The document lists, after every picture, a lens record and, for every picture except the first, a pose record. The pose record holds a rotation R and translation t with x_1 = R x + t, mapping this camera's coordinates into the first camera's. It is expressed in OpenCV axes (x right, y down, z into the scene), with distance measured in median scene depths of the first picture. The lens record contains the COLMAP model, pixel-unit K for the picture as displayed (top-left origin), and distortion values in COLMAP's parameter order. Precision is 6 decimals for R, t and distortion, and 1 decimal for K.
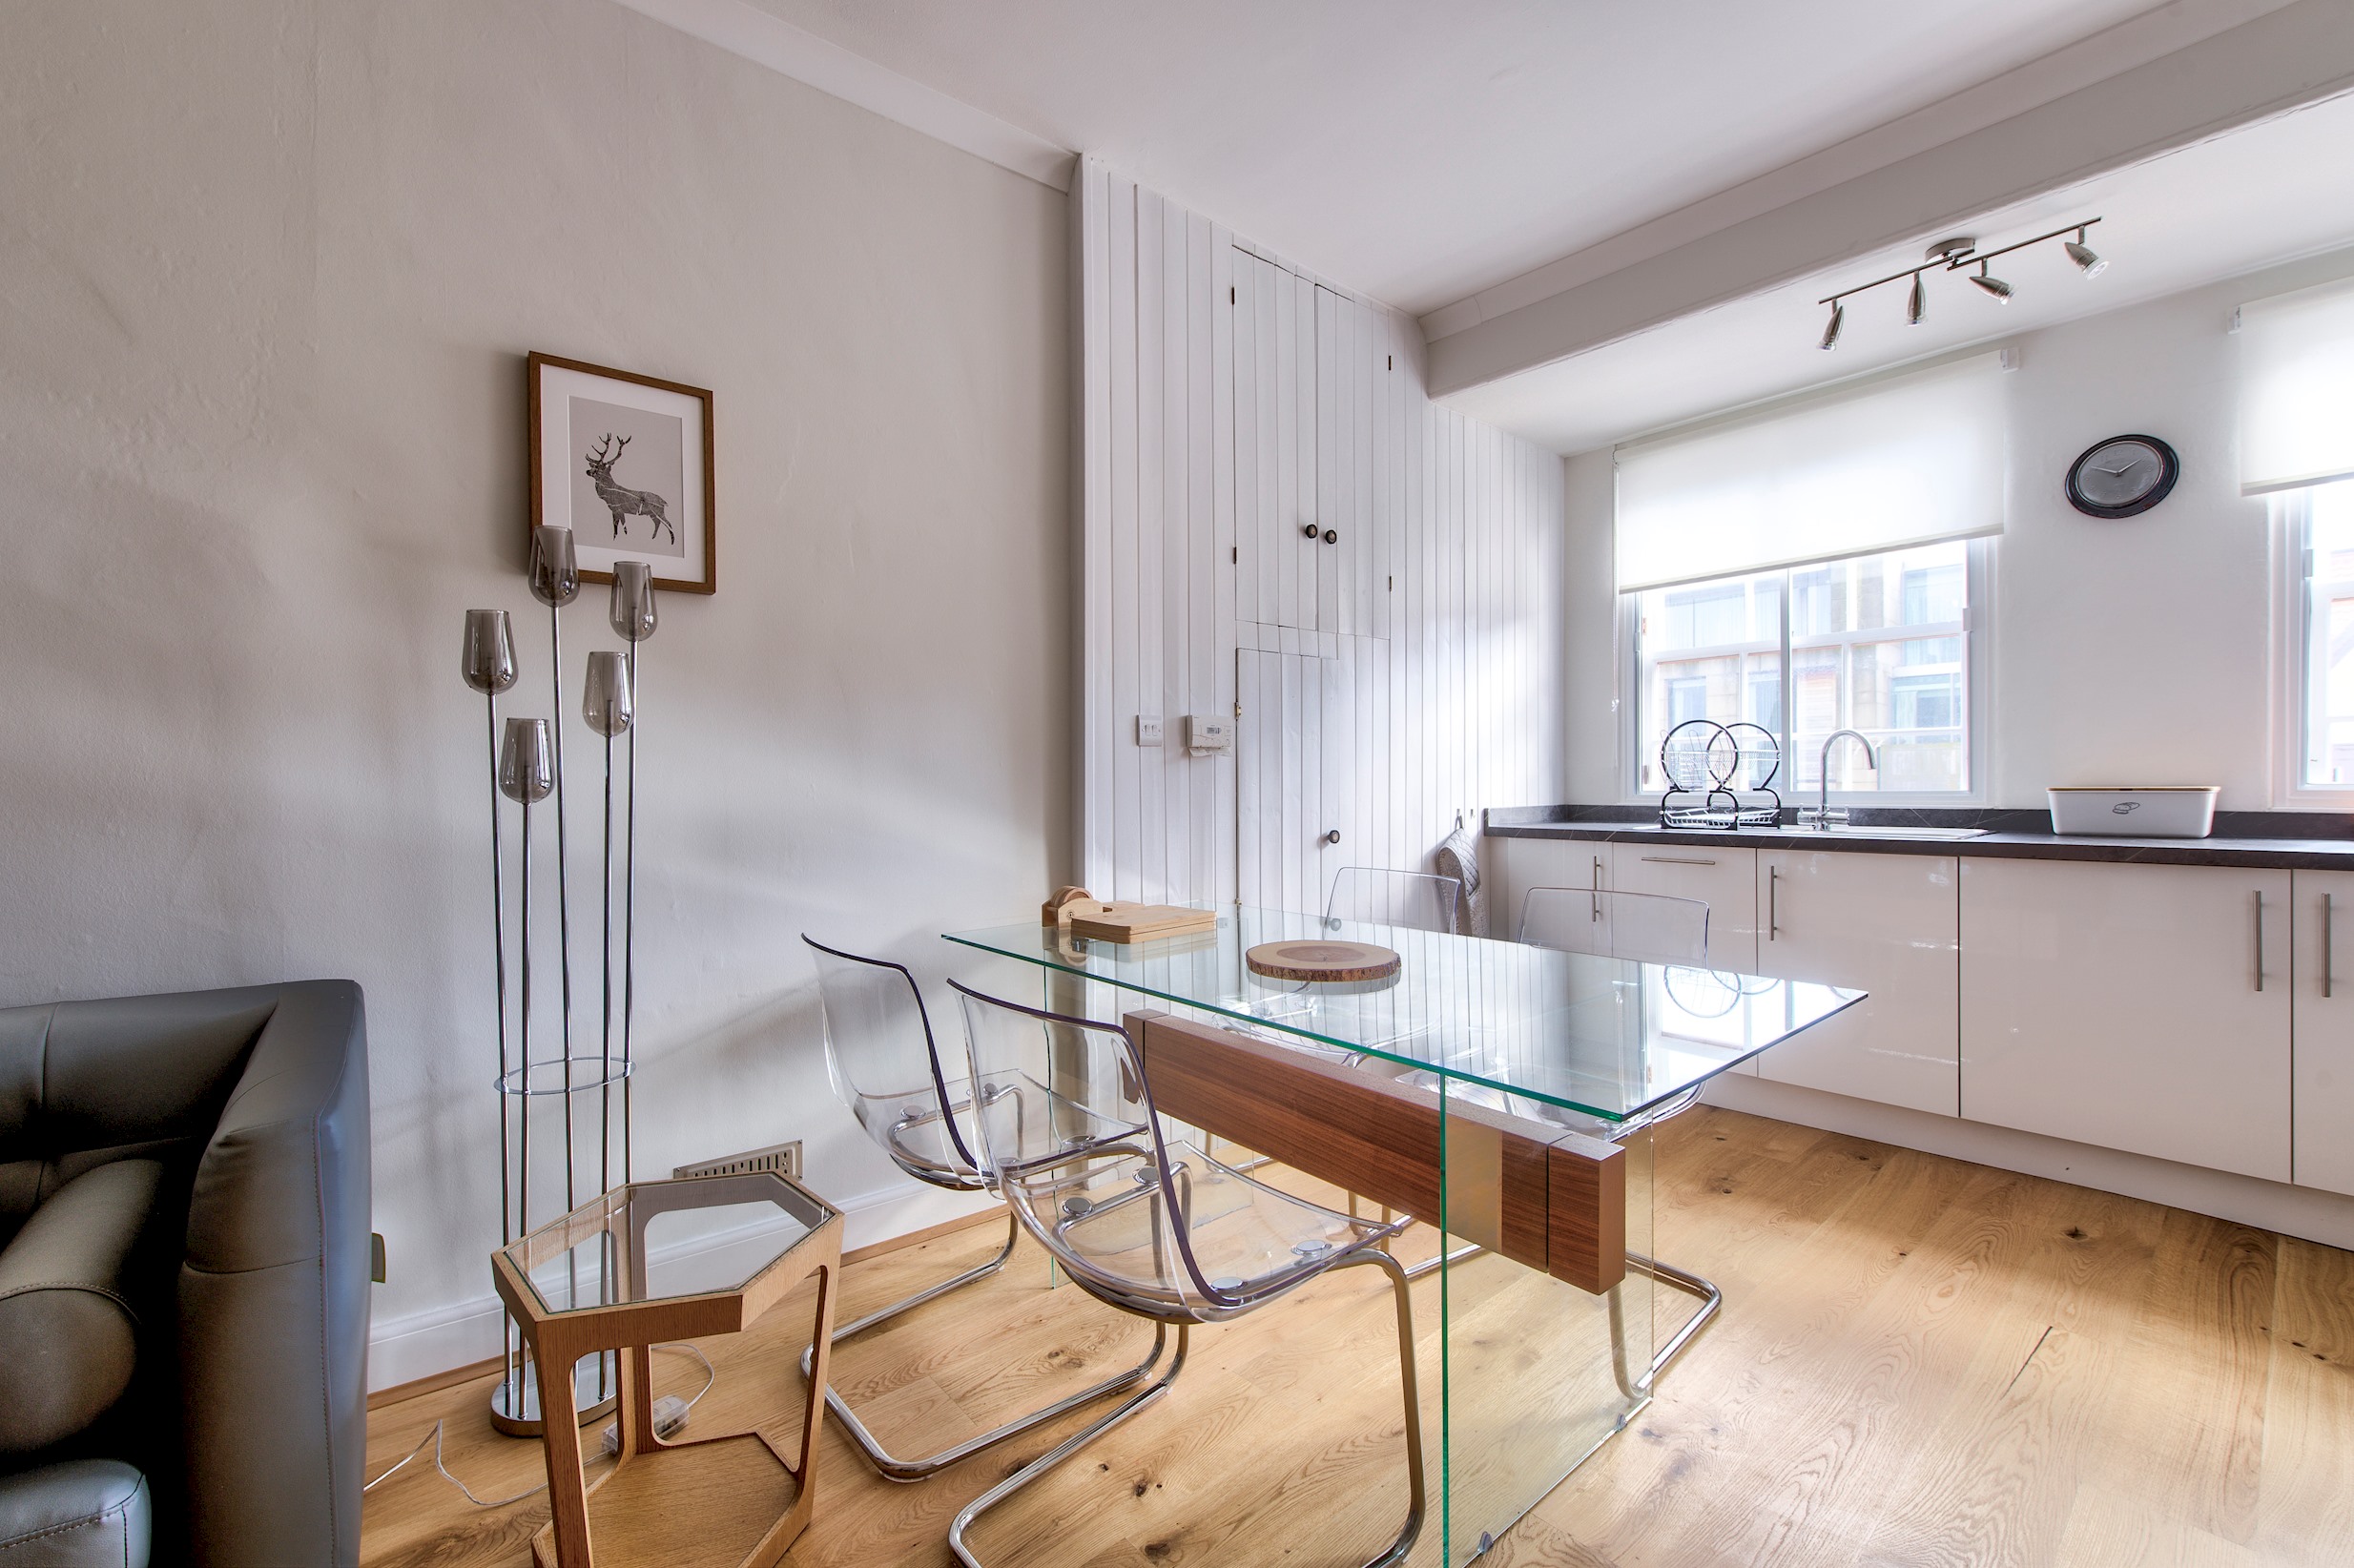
lens RADIAL K [[981.0, 0, 1173.6], [0, 981.0, 790.3], [0, 0, 1]] dist [-0.000094, -0.000502]
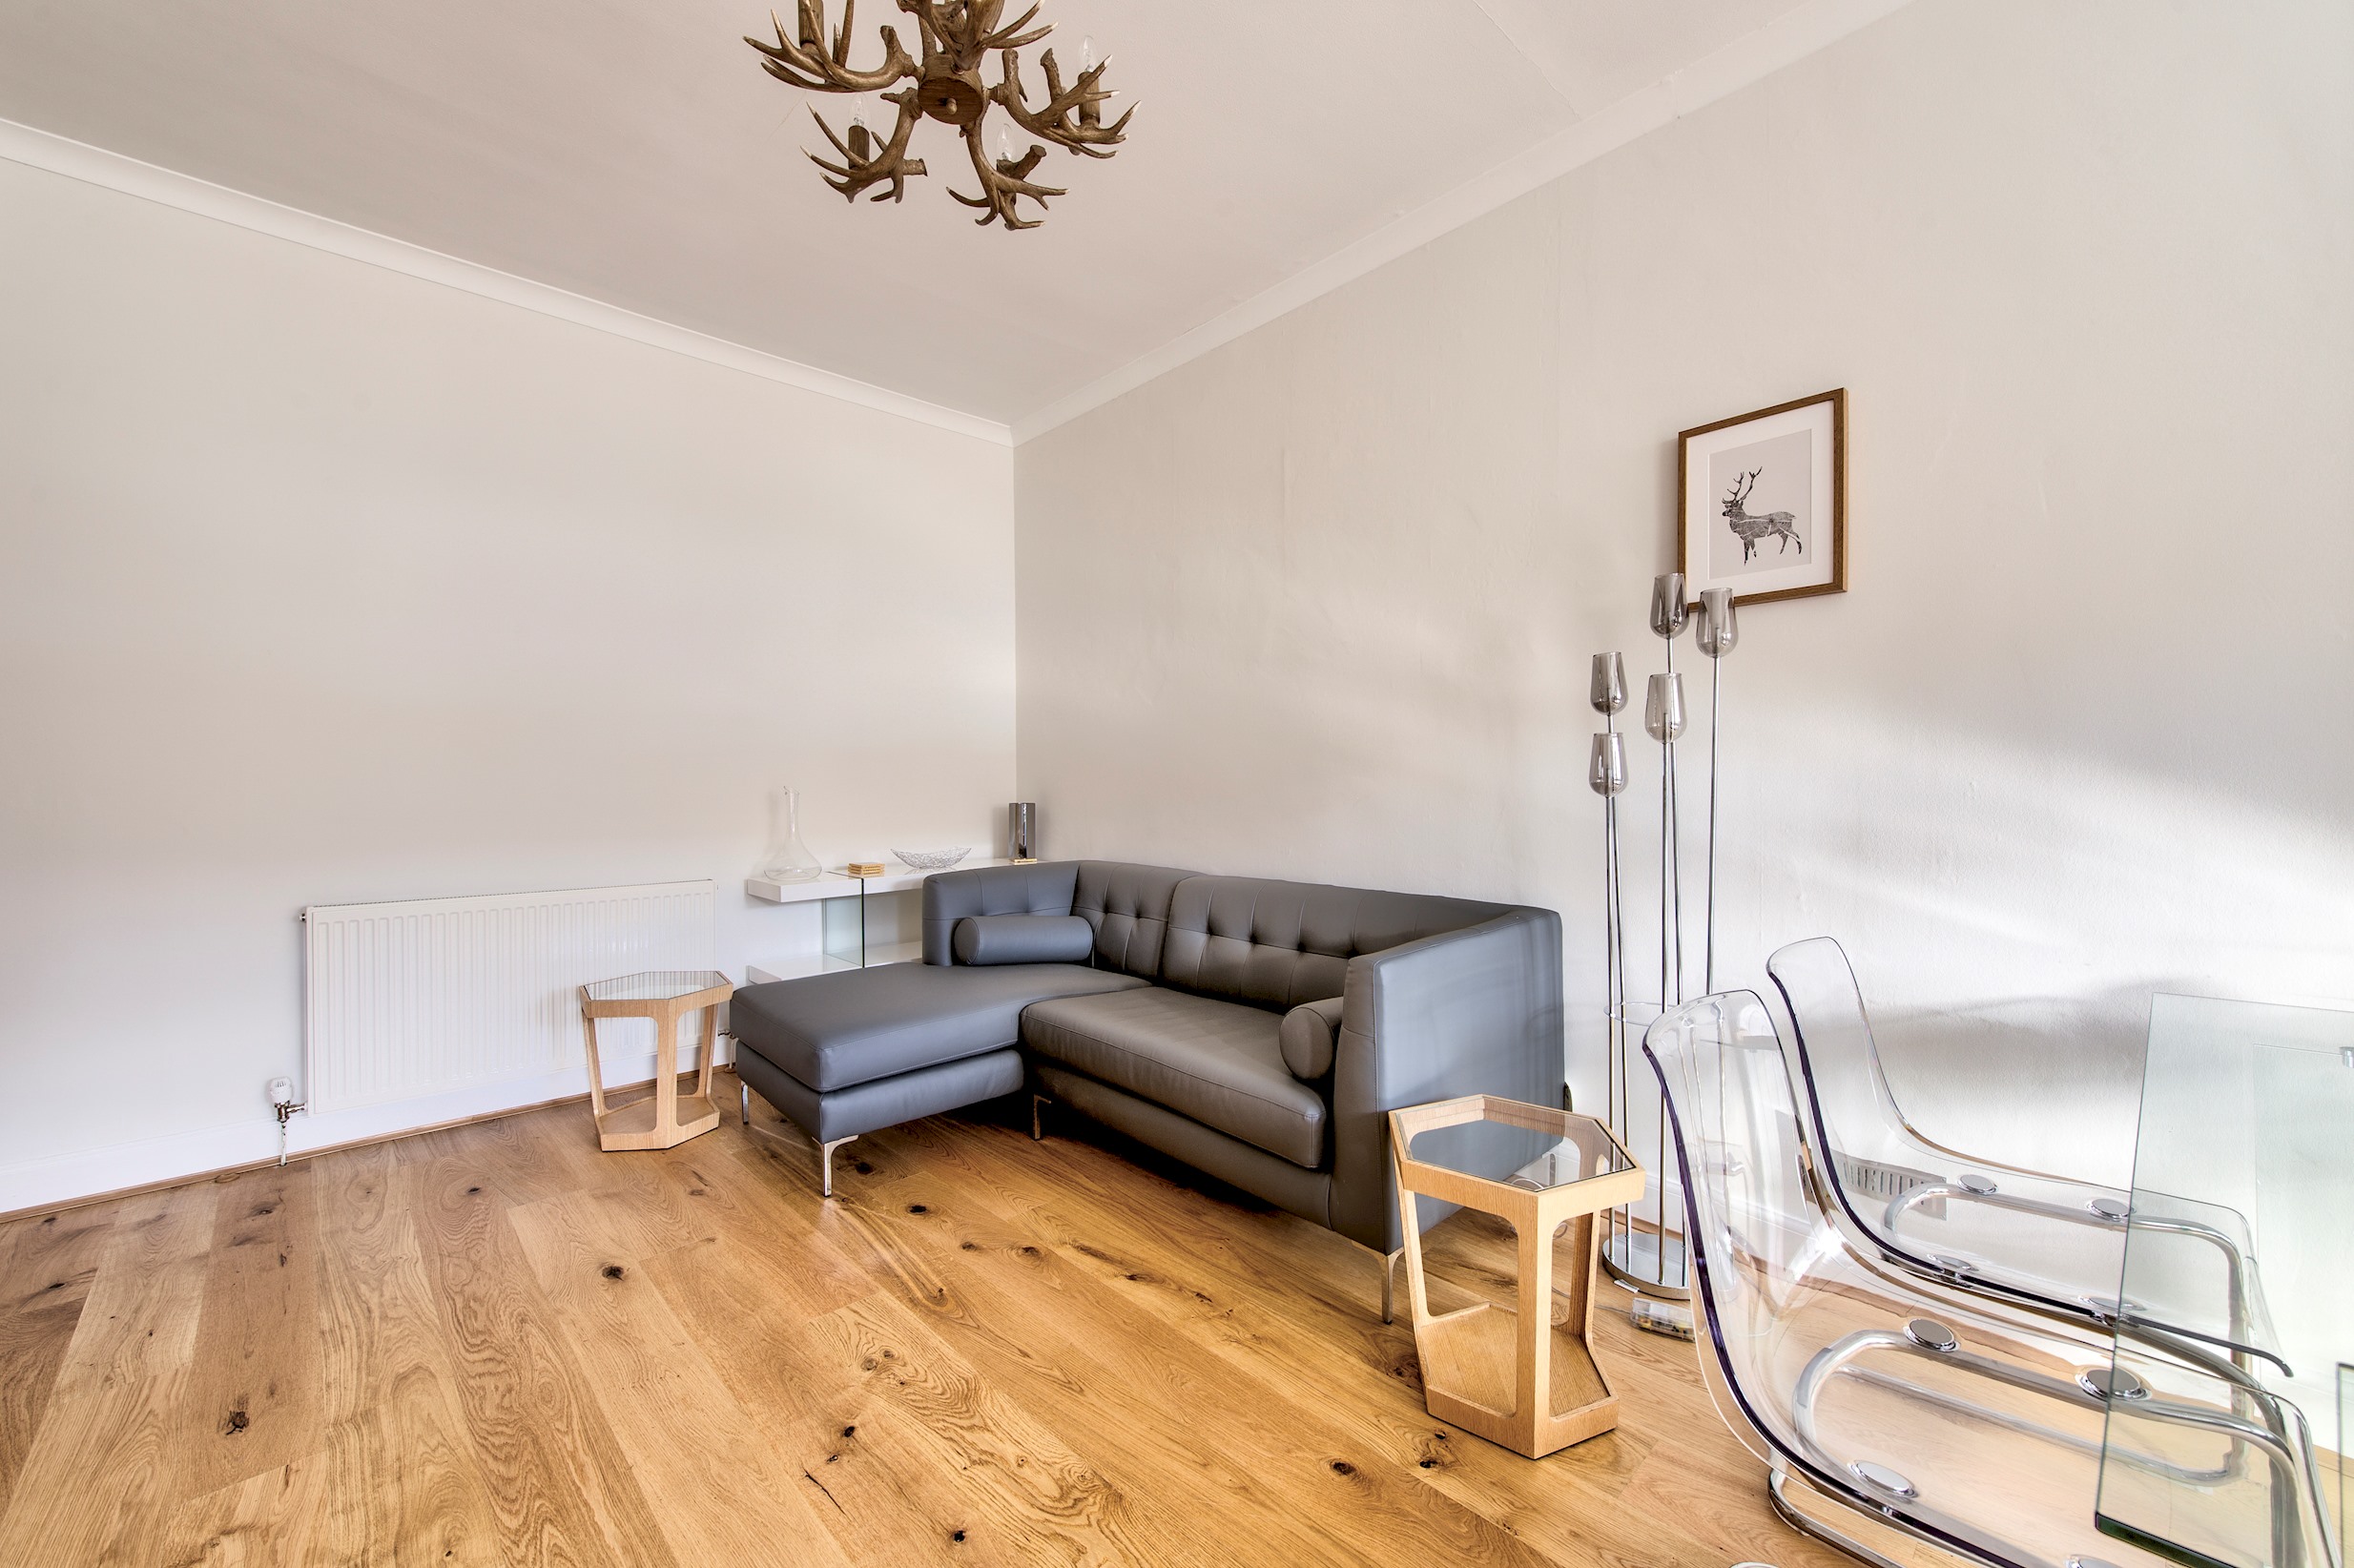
lens RADIAL K [[926.1, 0, 1181.0], [0, 926.1, 790.0], [0, 0, 1]] dist [0.002544, -0.001953]
pose [[0.053280, 0.015958, -0.998452, 0.318627], [-0.003566, 0.999869, 0.015790, -0.007169], [0.998573, 0.002719, 0.053330, 0.199943]]
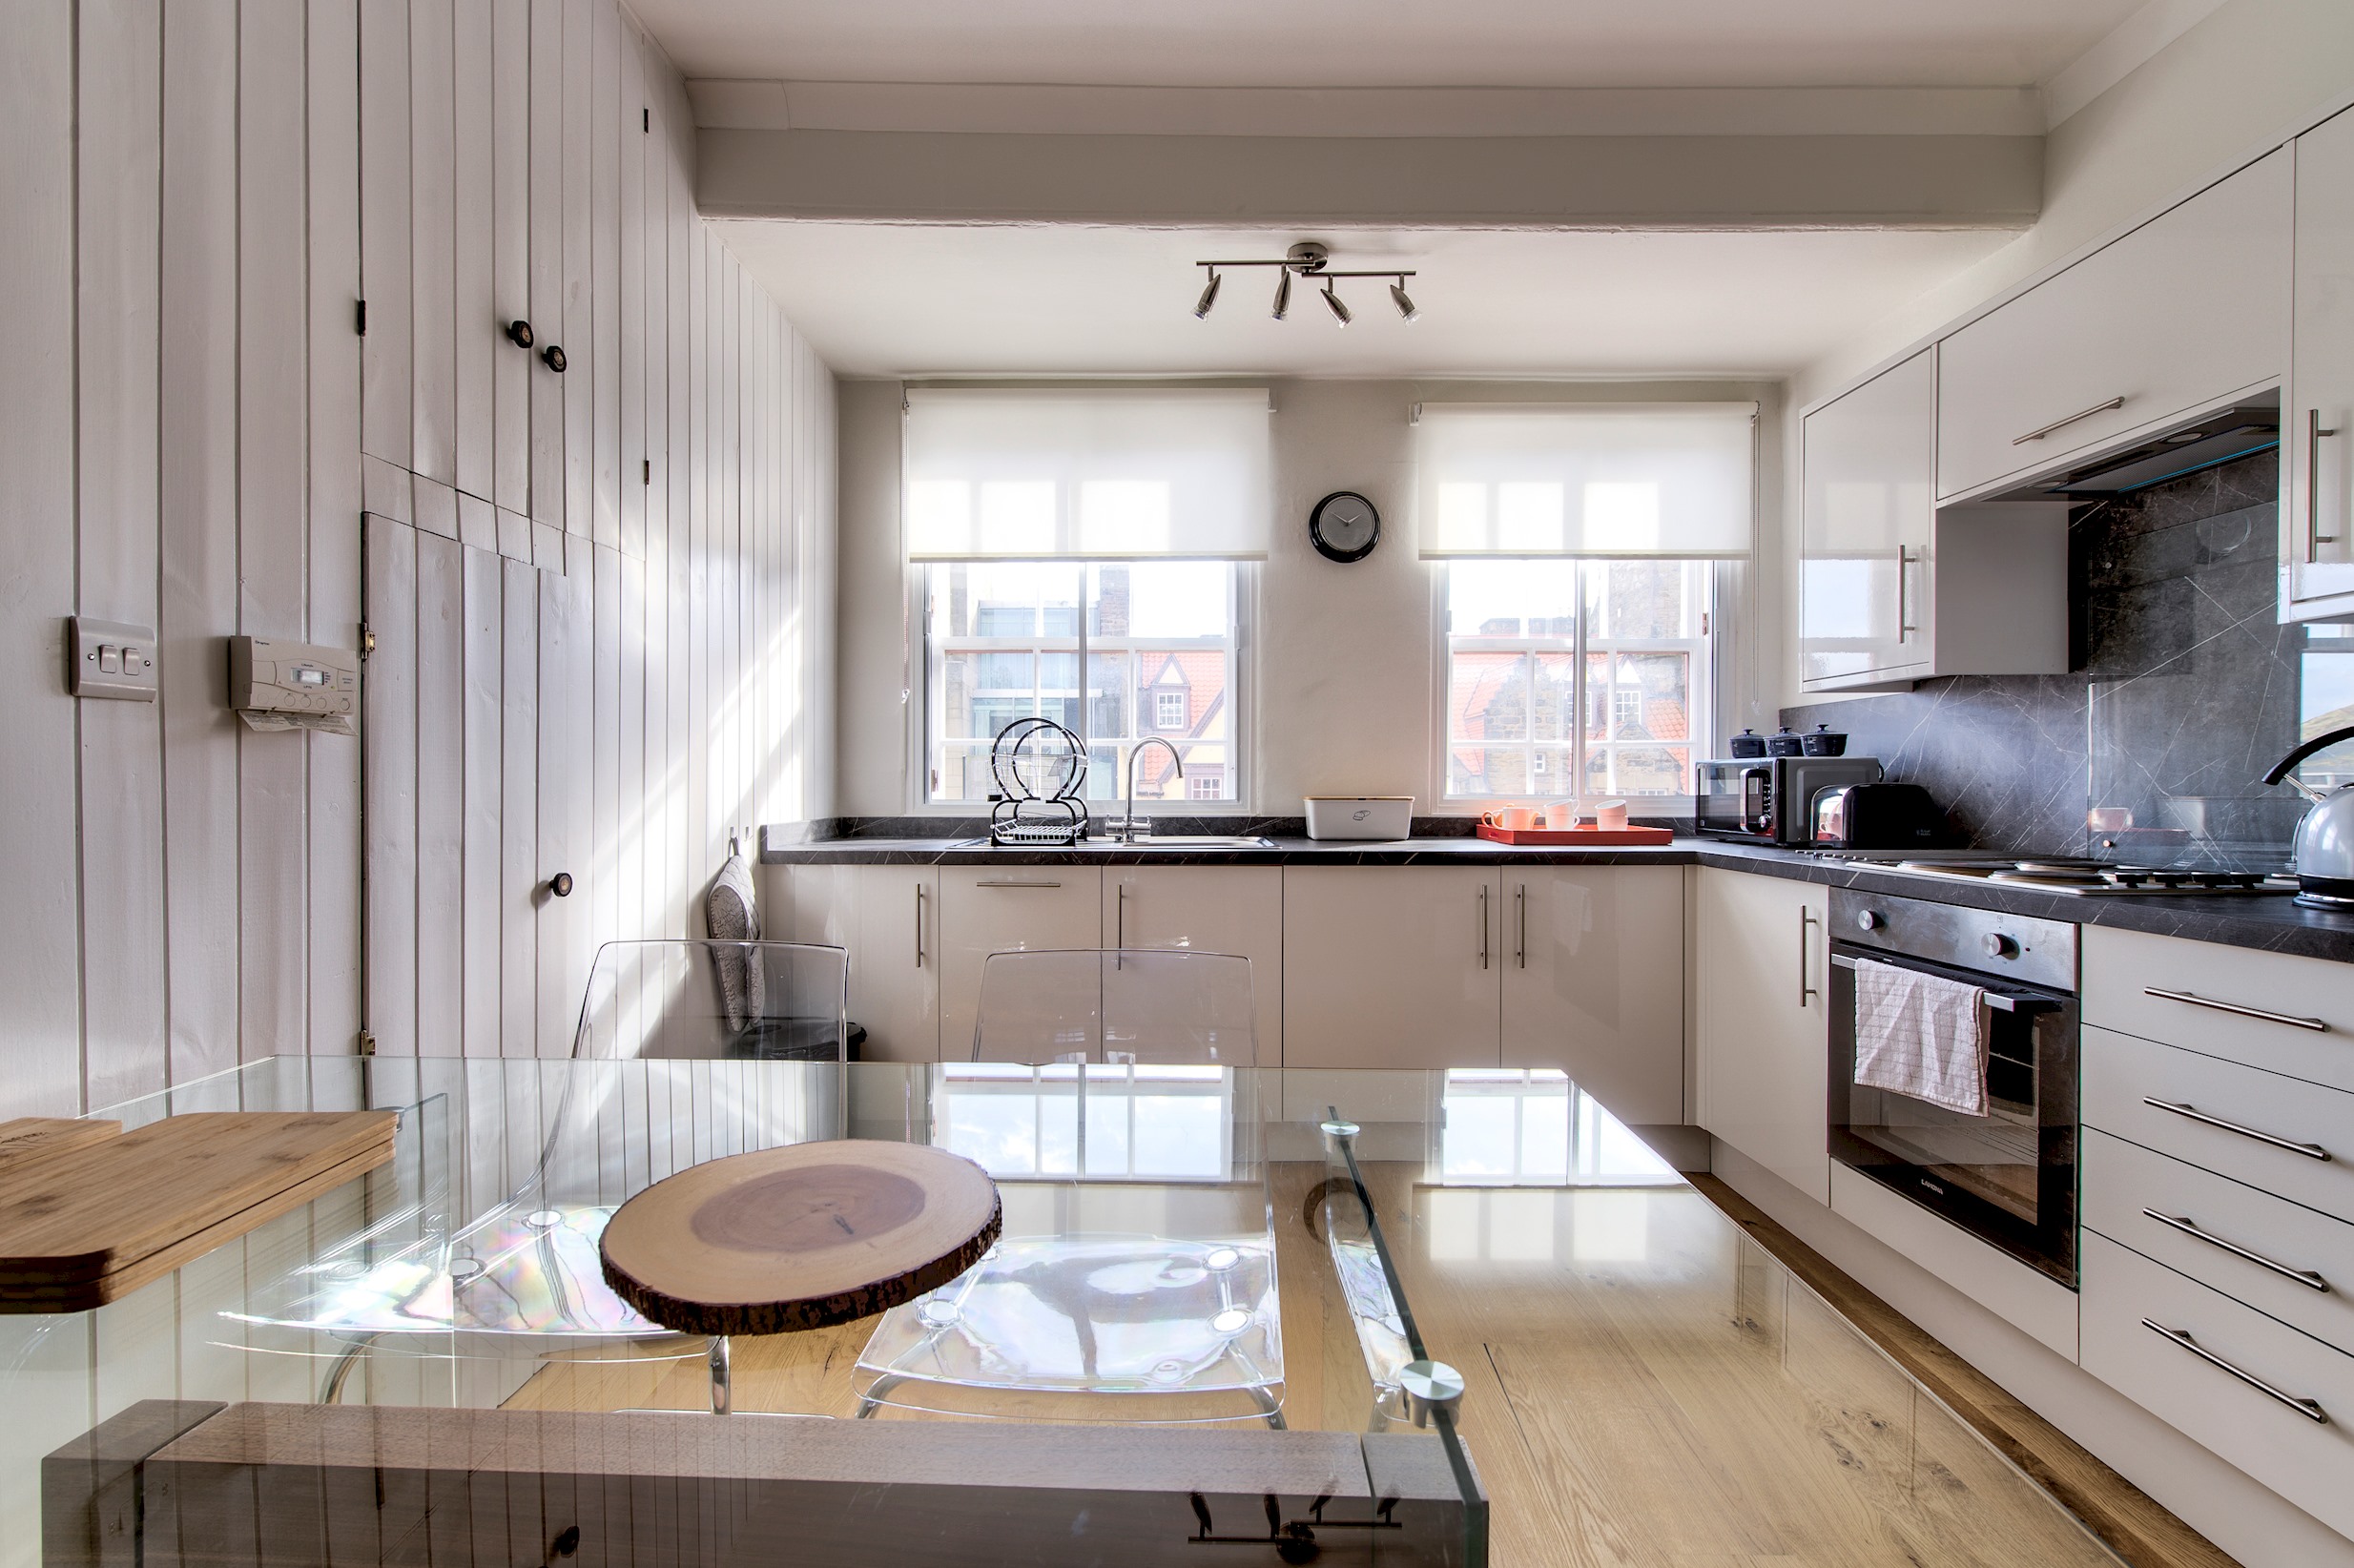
lens RADIAL K [[993.5, 0, 1175.0], [0, 993.5, 789.7], [0, 0, 1]] dist [0.000132, -0.000965]
pose [[0.654043, 0.003314, 0.756450, -0.044880], [-0.000810, 0.999993, -0.003680, -0.006887], [-0.756457, 0.001794, 0.654041, 0.388958]]
